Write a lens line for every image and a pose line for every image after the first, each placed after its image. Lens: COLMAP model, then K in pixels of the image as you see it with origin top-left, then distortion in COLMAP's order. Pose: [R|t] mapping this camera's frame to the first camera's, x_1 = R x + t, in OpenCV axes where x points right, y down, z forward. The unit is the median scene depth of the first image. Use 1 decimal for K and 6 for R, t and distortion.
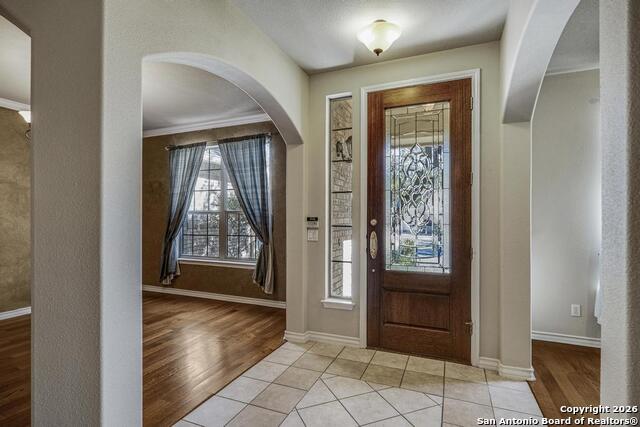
lens RADIAL K [[331.3, 0, 306.7], [0, 331.3, 214.1], [0, 0, 1]] dist [0.000436, -0.000918]
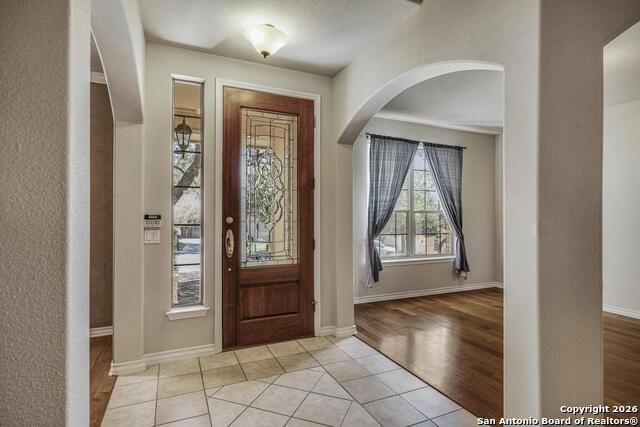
lens RADIAL K [[331.3, 0, 319.9], [0, 331.3, 210.7], [0, 0, 1]] dist [0.000436, -0.000918]
pose [[0.666460, 0.011094, 0.745458, -0.369618], [-0.009546, 0.999934, -0.006347, 0.000565], [-0.745480, -0.002886, 0.666522, 0.160344]]
